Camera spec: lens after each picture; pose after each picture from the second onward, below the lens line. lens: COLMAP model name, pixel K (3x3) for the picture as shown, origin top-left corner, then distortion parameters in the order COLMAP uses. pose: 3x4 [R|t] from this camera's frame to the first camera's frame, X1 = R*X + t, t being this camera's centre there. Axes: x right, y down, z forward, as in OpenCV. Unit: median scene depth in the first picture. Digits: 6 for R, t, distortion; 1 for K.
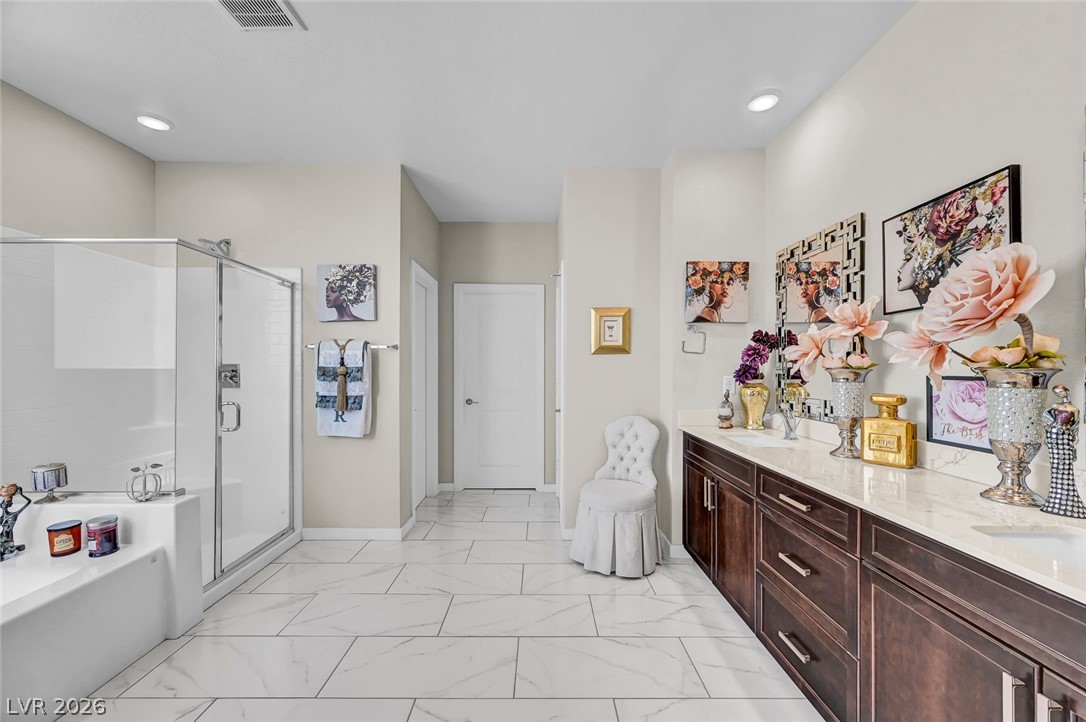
lens RADIAL K [[433.7, 0, 541.3], [0, 433.7, 365.1], [0, 0, 1]] dist [0.001586, 0.000317]
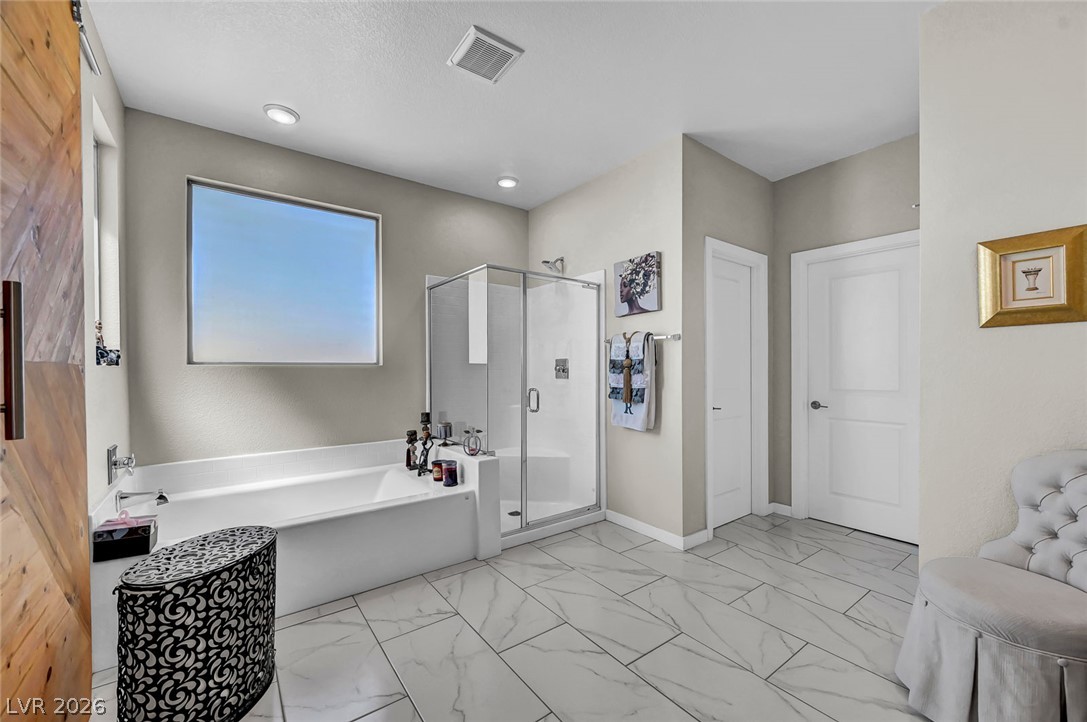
lens RADIAL K [[434.1, 0, 543.6], [0, 434.1, 367.9], [0, 0, 1]] dist [0.001586, 0.000317]
pose [[0.591456, -0.004351, -0.806325, 0.238393], [0.008679, 0.999962, 0.000970, 0.020931], [0.806290, -0.007572, 0.591471, 0.238692]]
